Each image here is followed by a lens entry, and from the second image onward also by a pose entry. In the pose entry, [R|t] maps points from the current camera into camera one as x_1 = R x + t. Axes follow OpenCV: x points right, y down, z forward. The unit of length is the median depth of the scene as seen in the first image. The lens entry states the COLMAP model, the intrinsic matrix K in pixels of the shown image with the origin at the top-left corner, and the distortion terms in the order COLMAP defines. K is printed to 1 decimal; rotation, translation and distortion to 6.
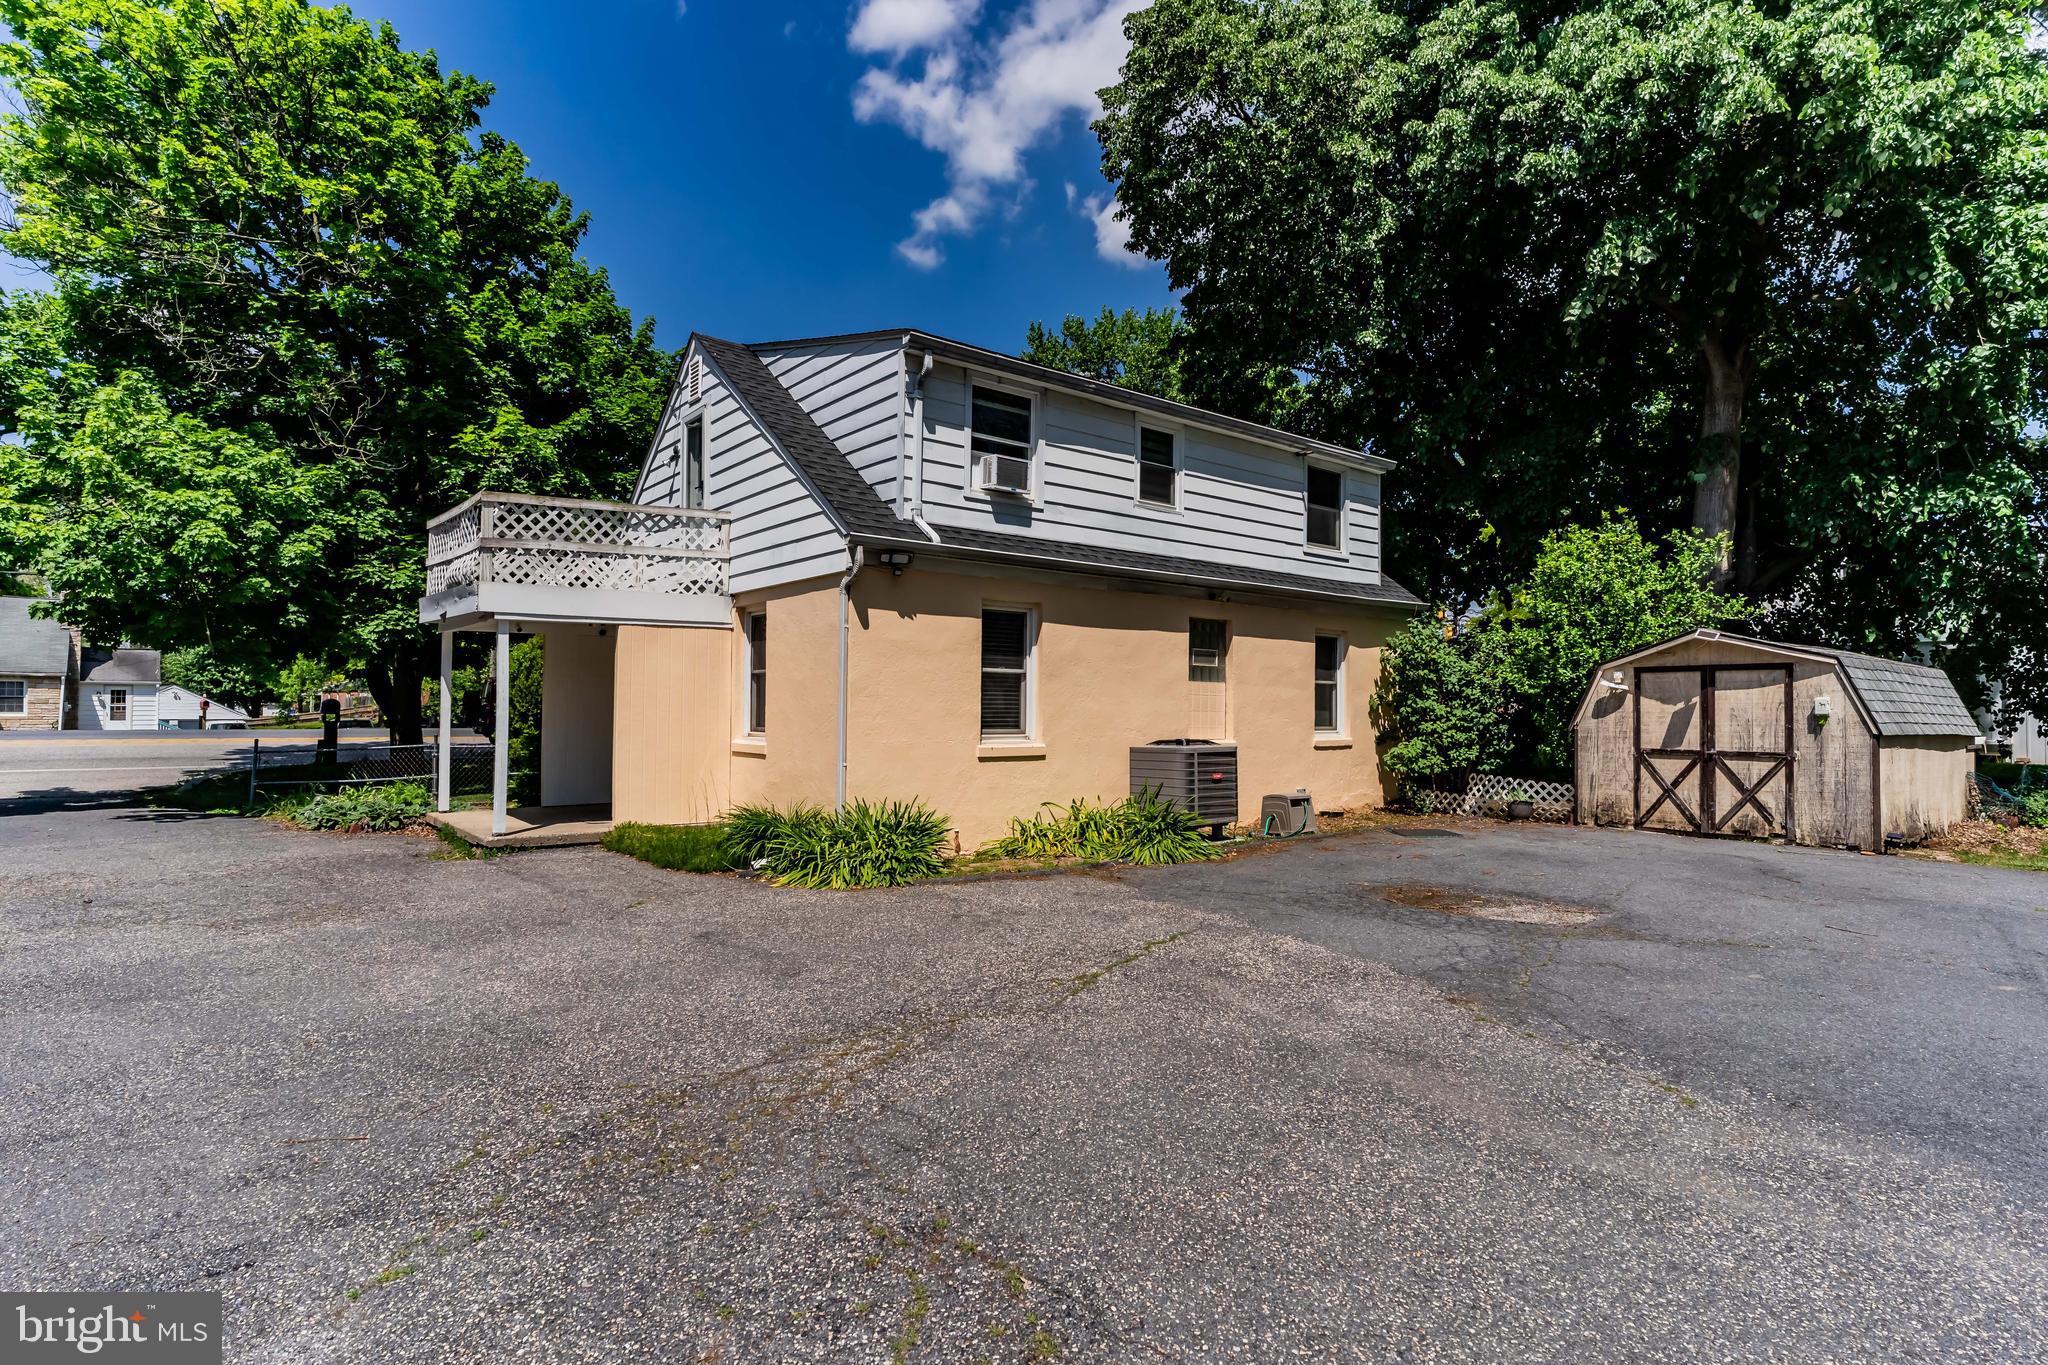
lens RADIAL K [[1063.2, 0, 1026.6], [0, 1063.2, 689.7], [0, 0, 1]] dist [0.001941, -0.000109]
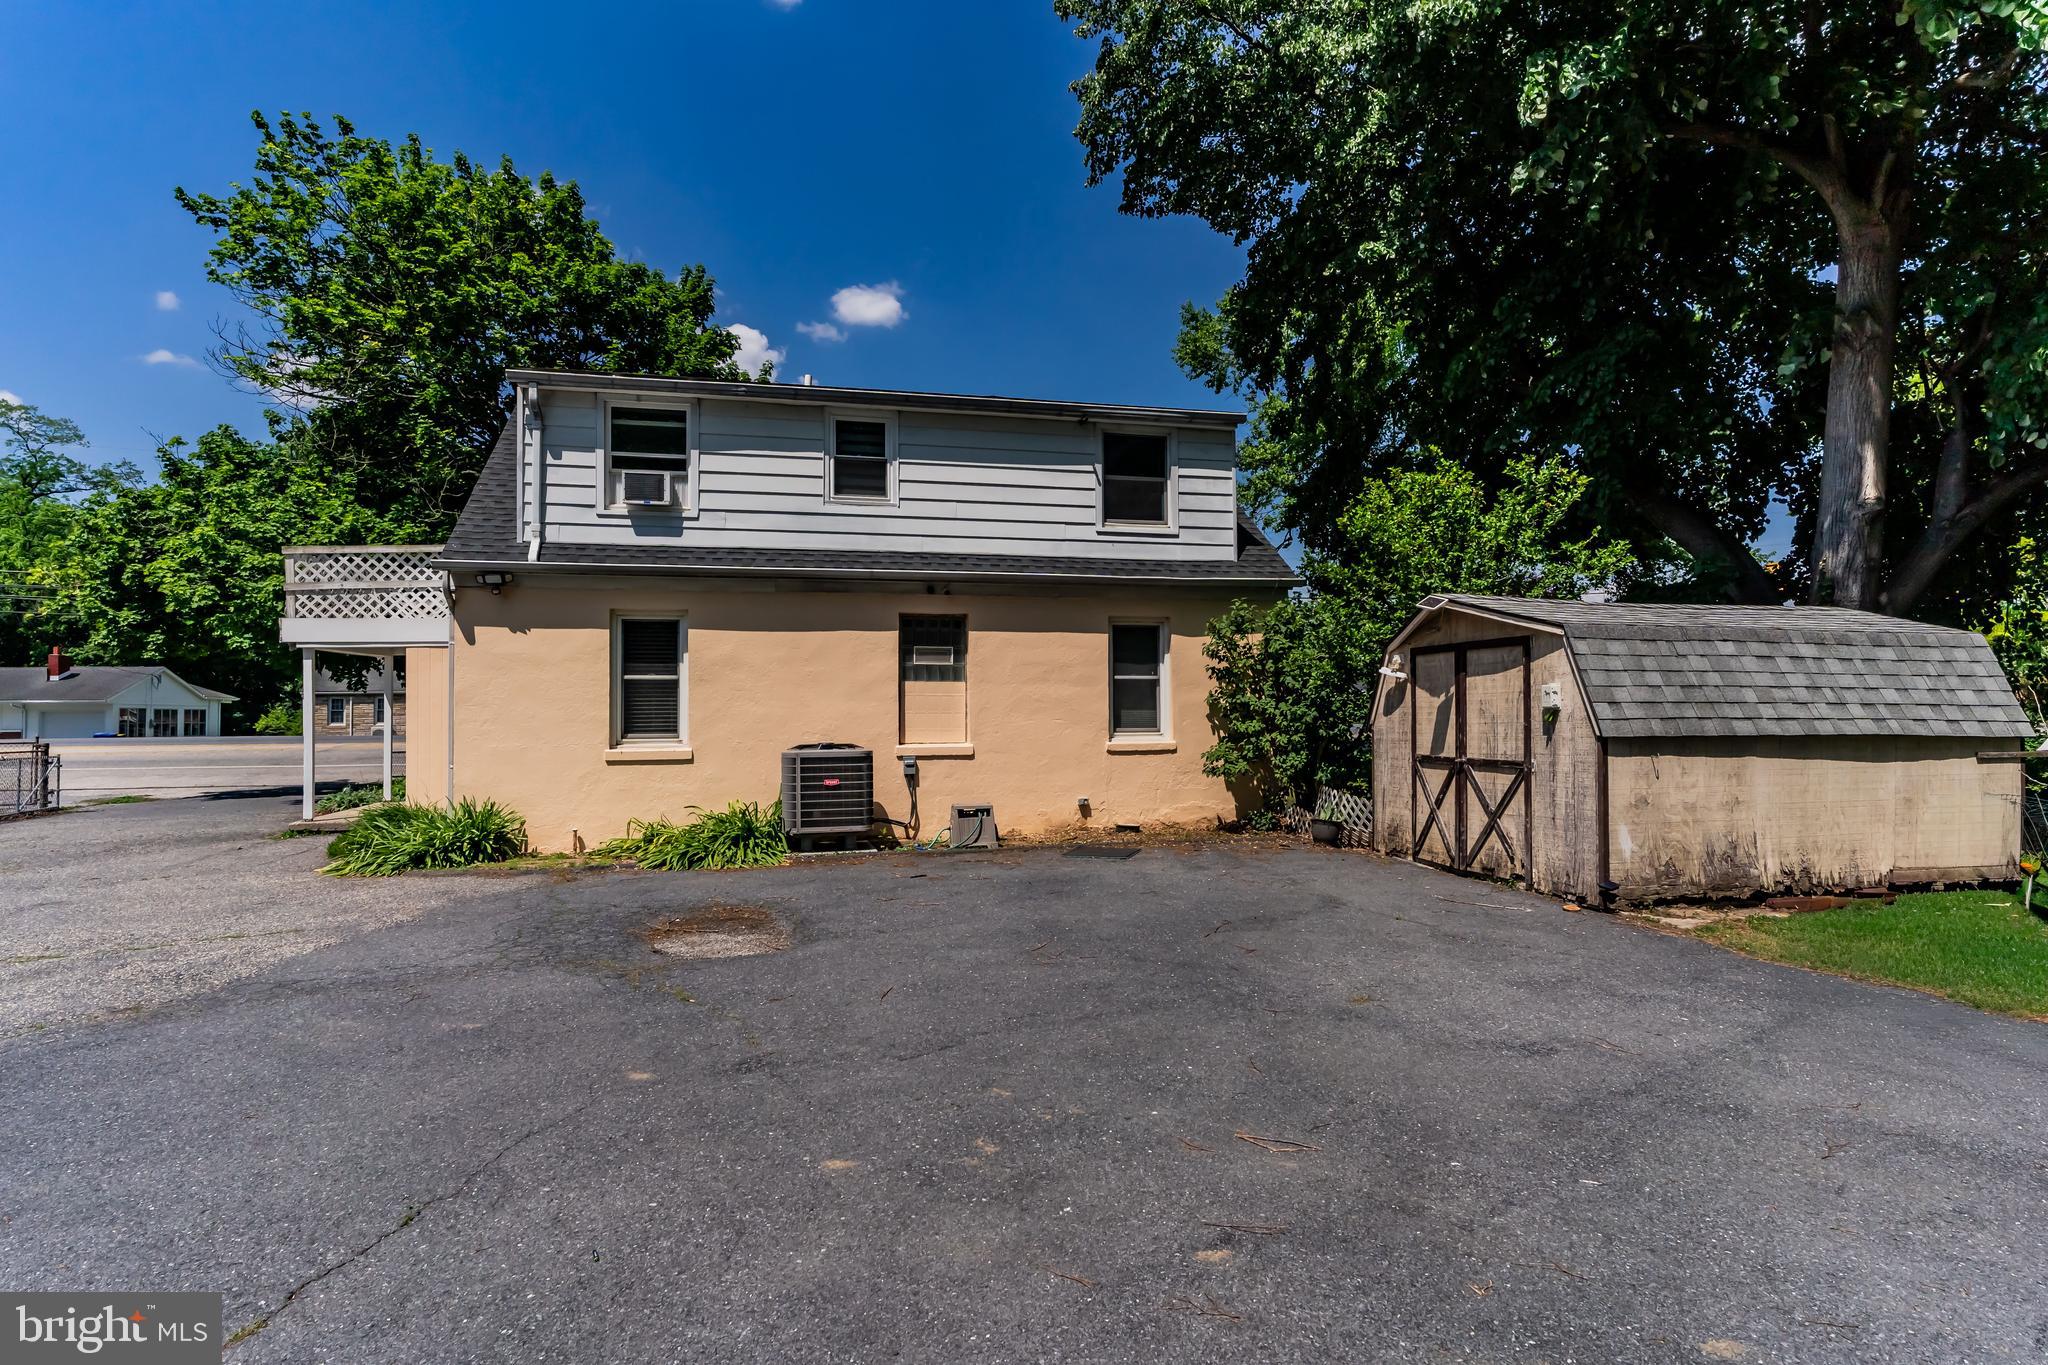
lens RADIAL K [[1063.2, 0, 1007.6], [0, 1063.2, 696.1], [0, 0, 1]] dist [0.001941, -0.000109]
pose [[0.900992, -0.019340, -0.433405, 0.699267], [0.021461, 0.999770, 0.000001, 0.007354], [0.433305, -0.009303, 0.901199, 0.203532]]
